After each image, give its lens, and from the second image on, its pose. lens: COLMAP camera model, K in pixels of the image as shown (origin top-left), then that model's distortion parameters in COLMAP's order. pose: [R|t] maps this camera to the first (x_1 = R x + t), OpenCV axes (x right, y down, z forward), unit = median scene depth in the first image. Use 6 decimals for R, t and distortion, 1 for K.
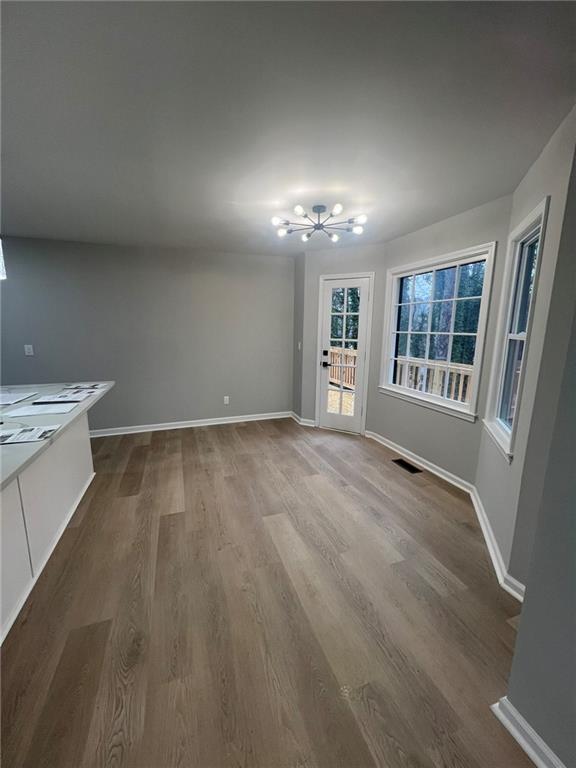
lens RADIAL K [[306.0, 0, 288.7], [0, 306.0, 383.7], [0, 0, 1]] dist [-0.004582, 0.000697]
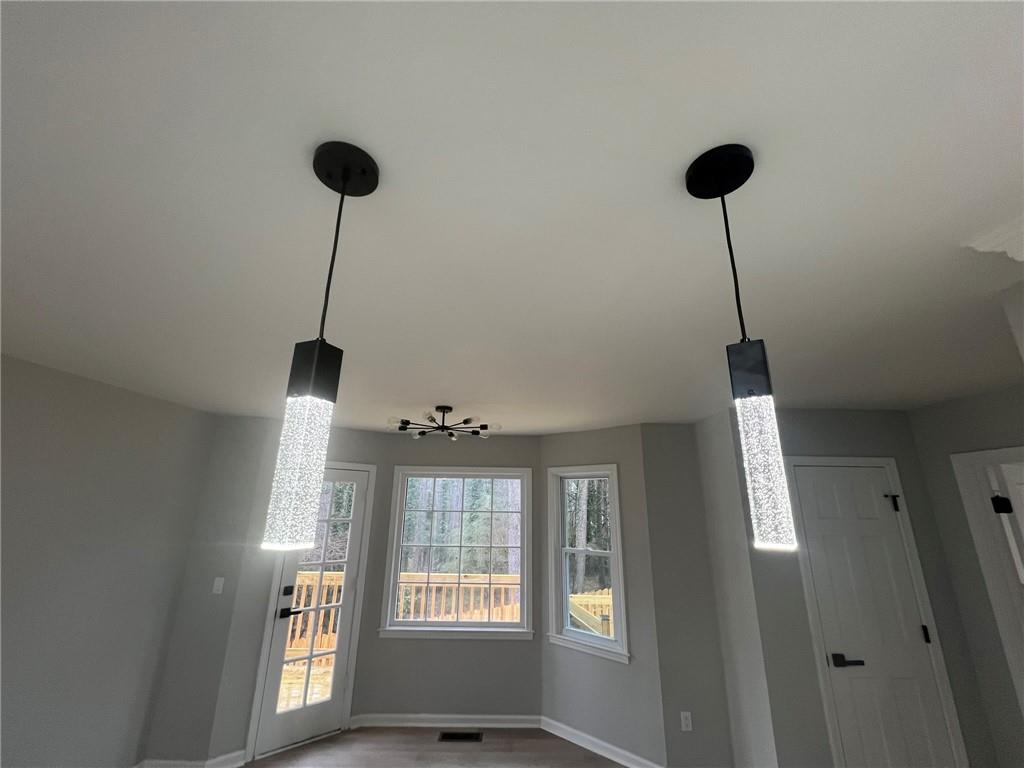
lens RADIAL K [[408.0, 0, 514.0], [0, 408.0, 382.0], [0, 0, 1]] dist [-0.004582, 0.000697]
pose [[0.329490, 0.258847, 0.907984, -0.849513], [0.162200, 0.931869, -0.324516, -0.237303], [-0.930122, 0.254200, 0.265057, 0.483953]]
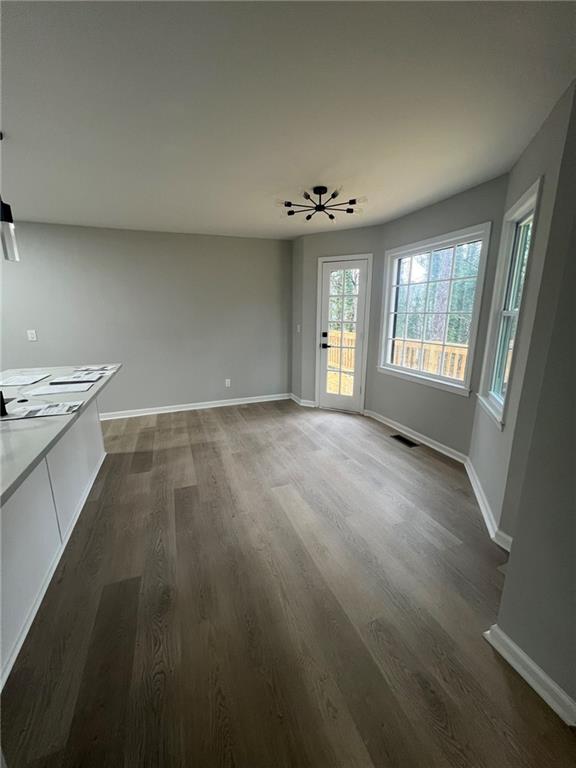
lens RADIAL K [[306.0, 0, 288.7], [0, 306.0, 384.2], [0, 0, 1]] dist [-0.004582, 0.000697]
pose [[0.999722, -0.015932, 0.017380, -0.032936], [0.015108, 0.998802, 0.046546, 0.024164], [-0.018101, -0.046271, 0.998765, -0.041648]]
